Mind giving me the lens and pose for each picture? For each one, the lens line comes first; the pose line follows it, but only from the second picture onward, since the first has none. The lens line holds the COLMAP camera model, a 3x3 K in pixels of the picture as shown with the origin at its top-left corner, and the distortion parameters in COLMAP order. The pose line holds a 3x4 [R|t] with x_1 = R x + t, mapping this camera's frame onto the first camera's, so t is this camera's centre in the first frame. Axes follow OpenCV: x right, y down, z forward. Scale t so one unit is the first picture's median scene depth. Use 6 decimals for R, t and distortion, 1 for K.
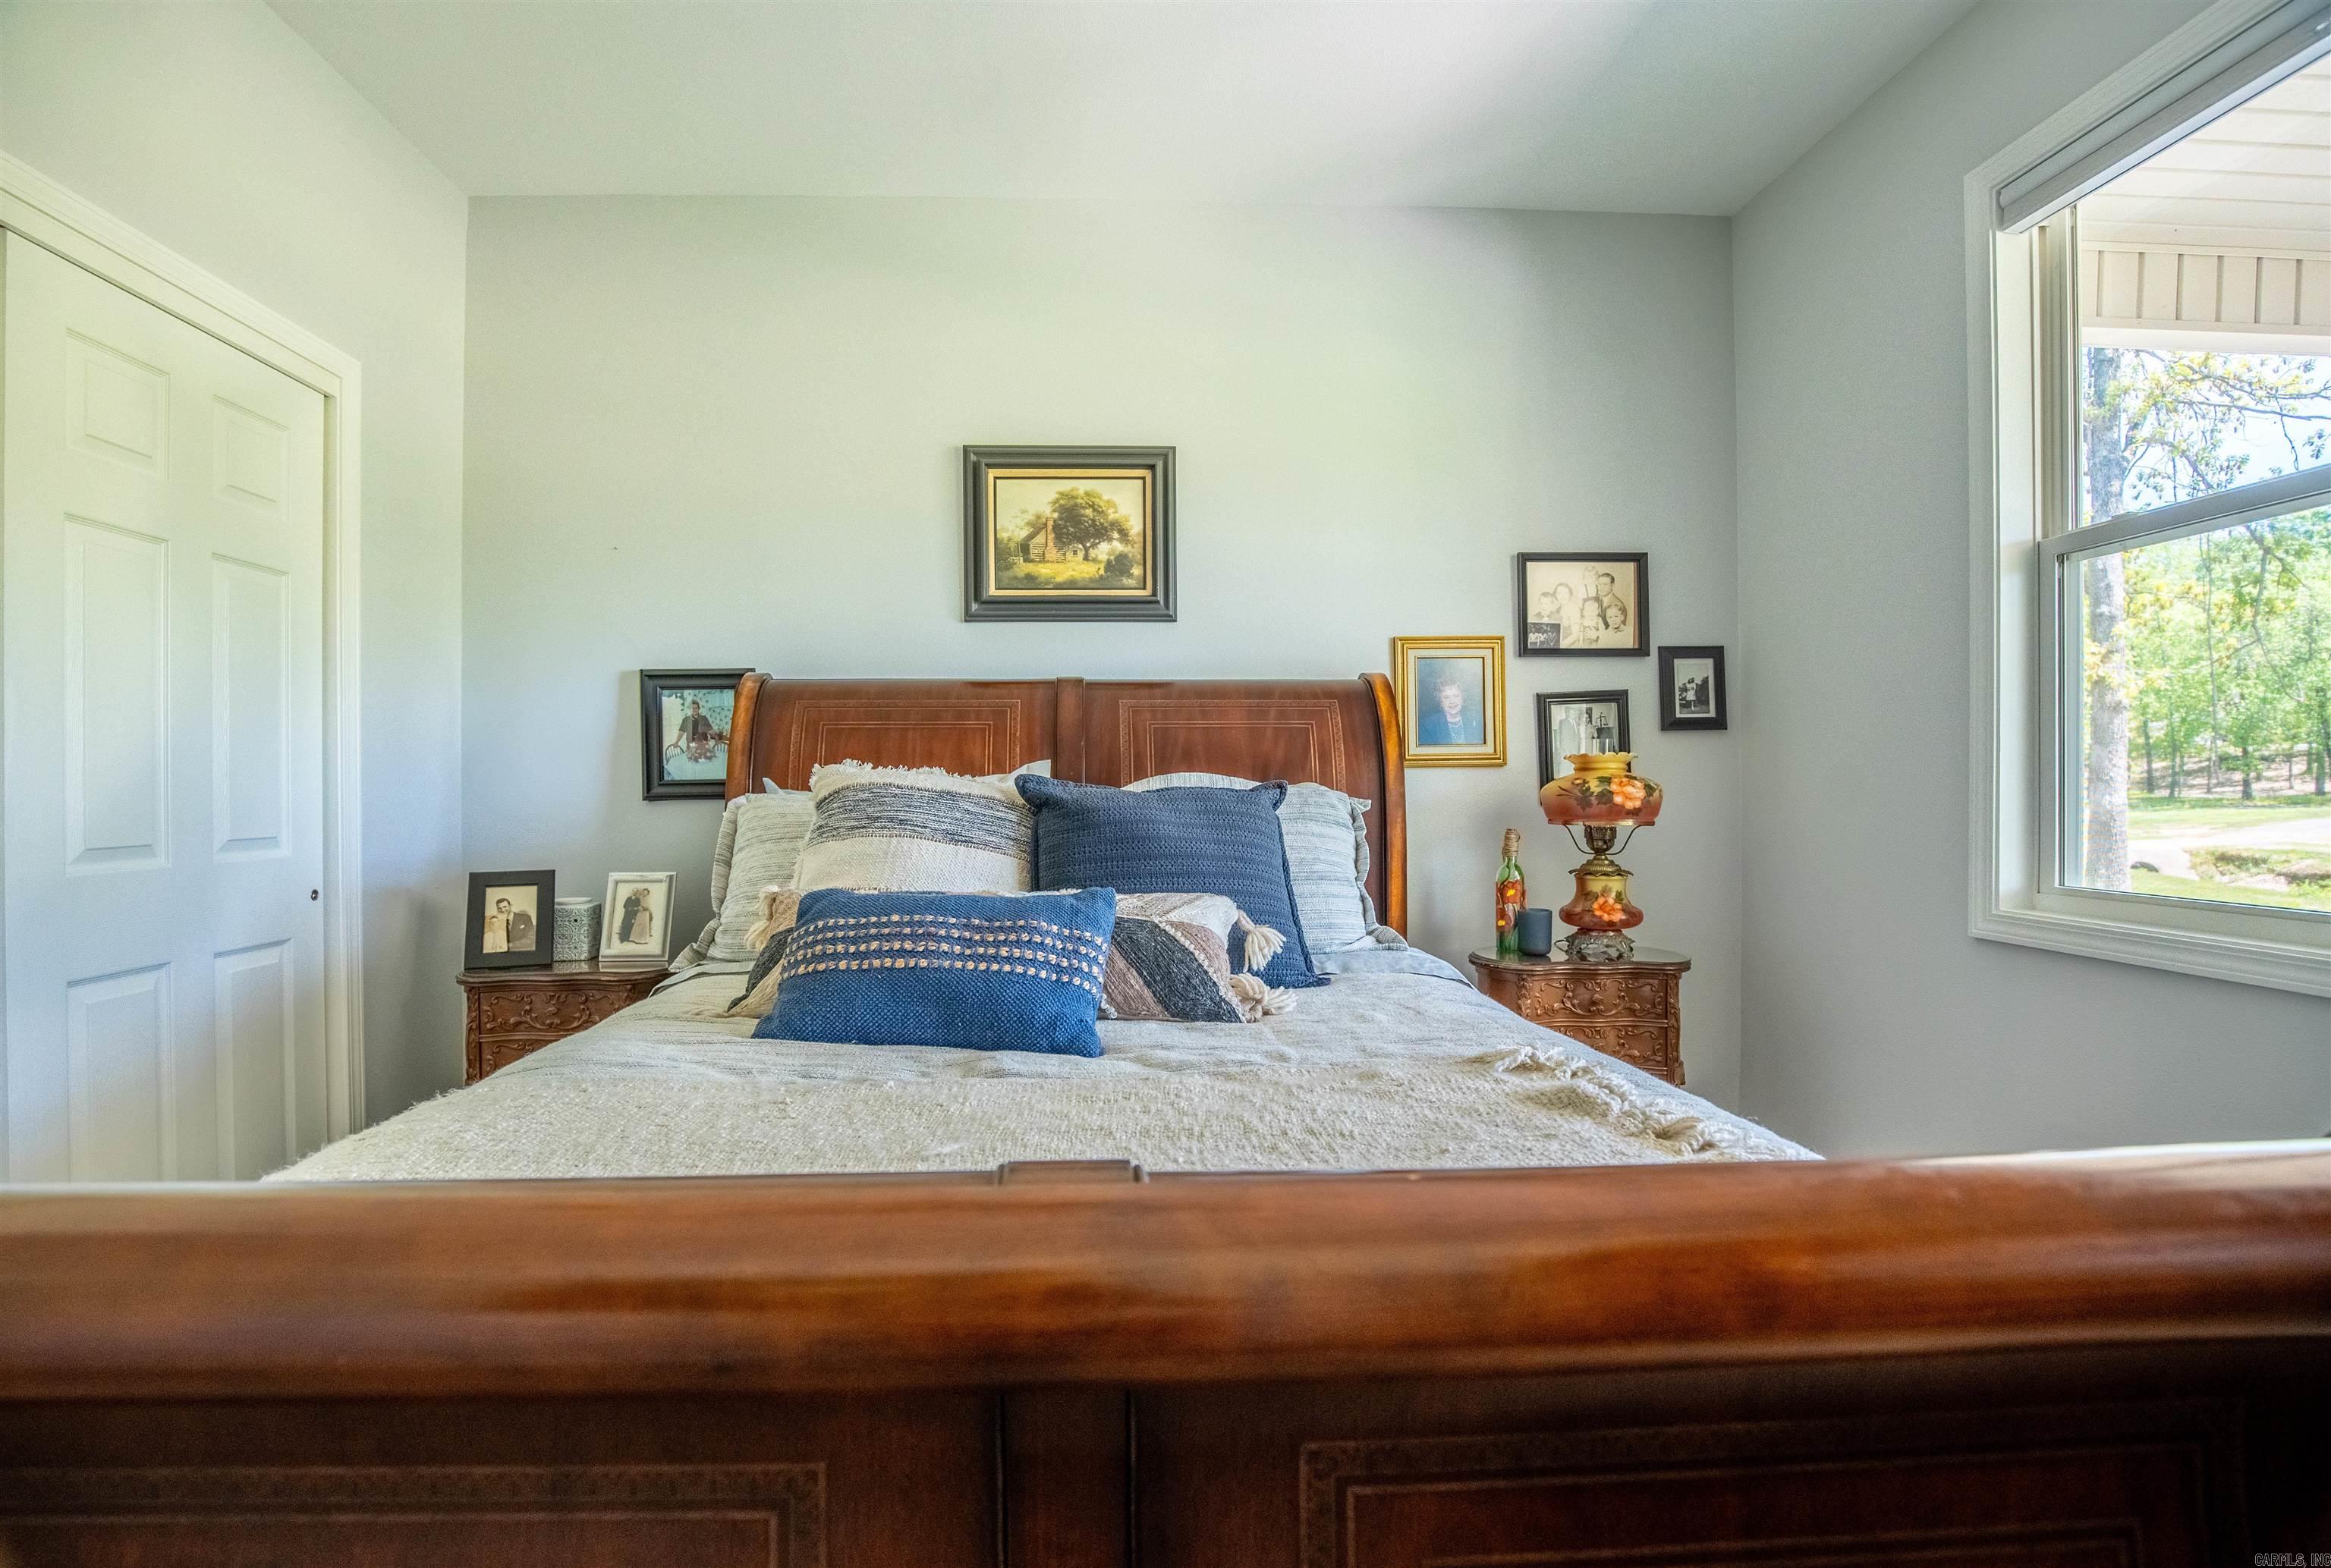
lens RADIAL K [[1141.3, 0, 1165.5], [0, 1141.3, 784.0], [0, 0, 1]] dist [-0.000420, 0.000137]
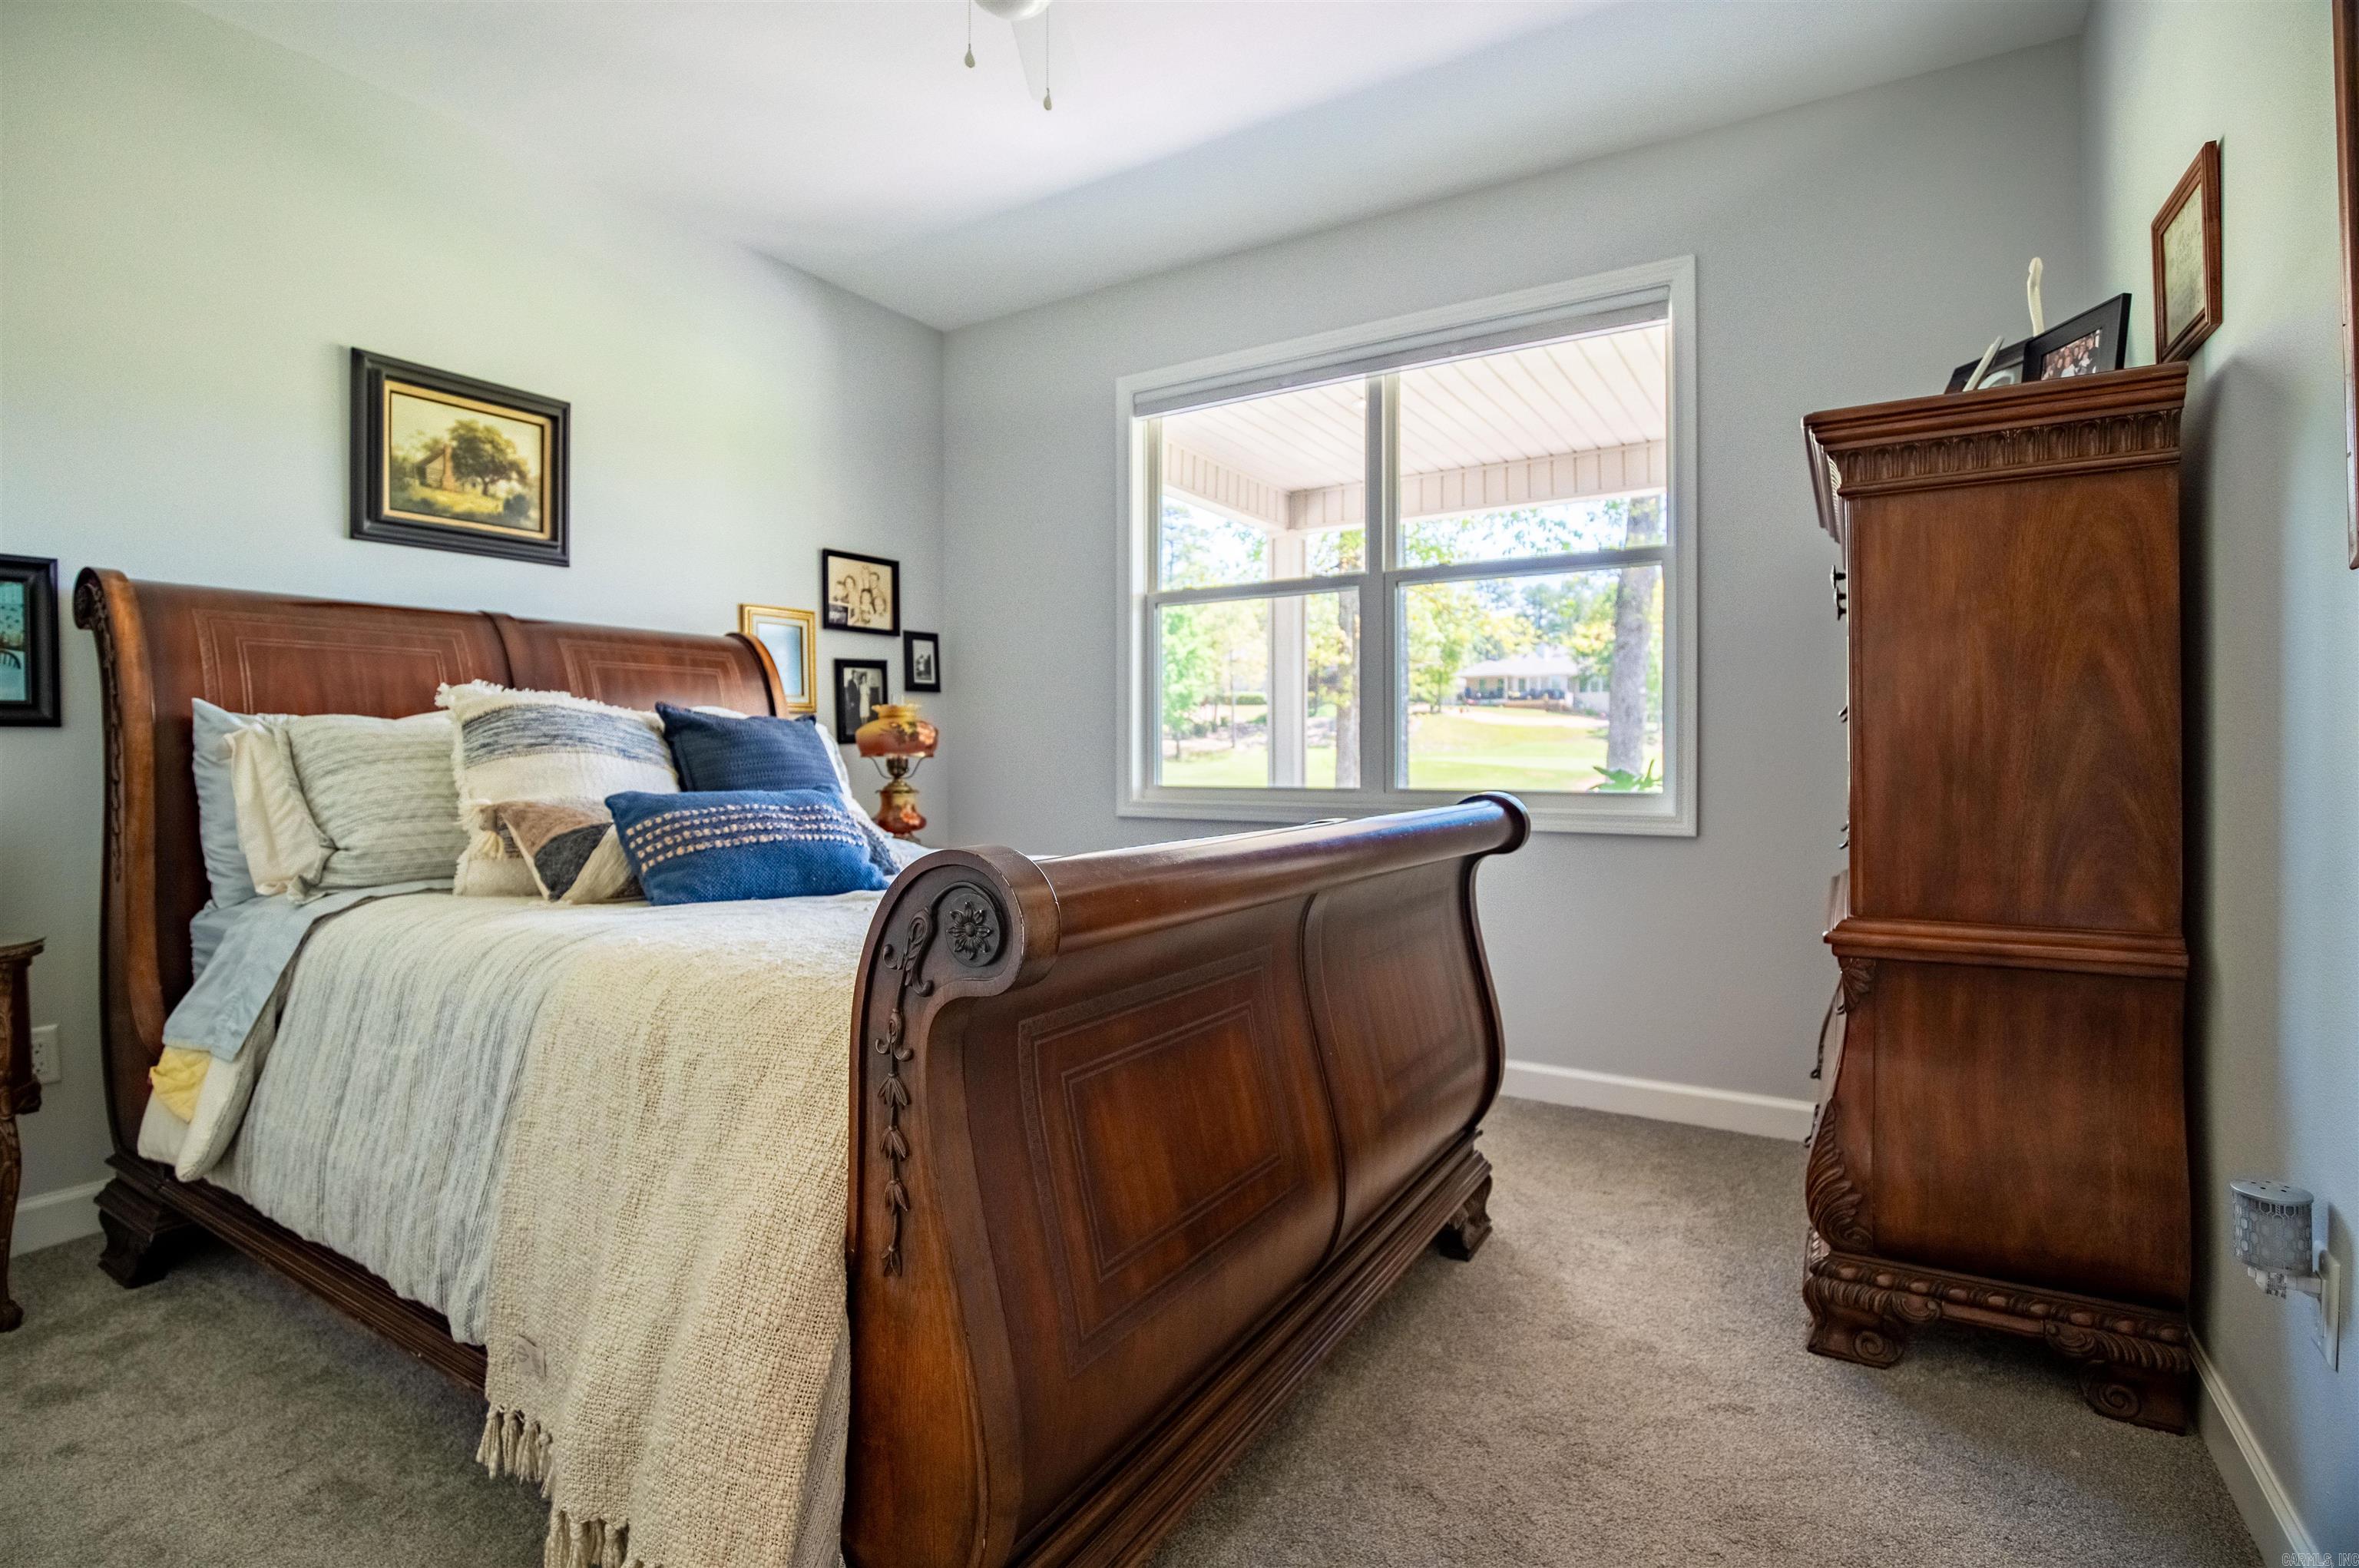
lens RADIAL K [[1104.7, 0, 1179.7], [0, 1104.7, 747.8], [0, 0, 1]] dist [-0.000231, 0.000006]
pose [[0.587496, 0.002361, 0.809223, -0.497054], [0.002474, 0.999986, -0.004713, 0.031459], [-0.809223, 0.004771, 0.587482, -0.059594]]
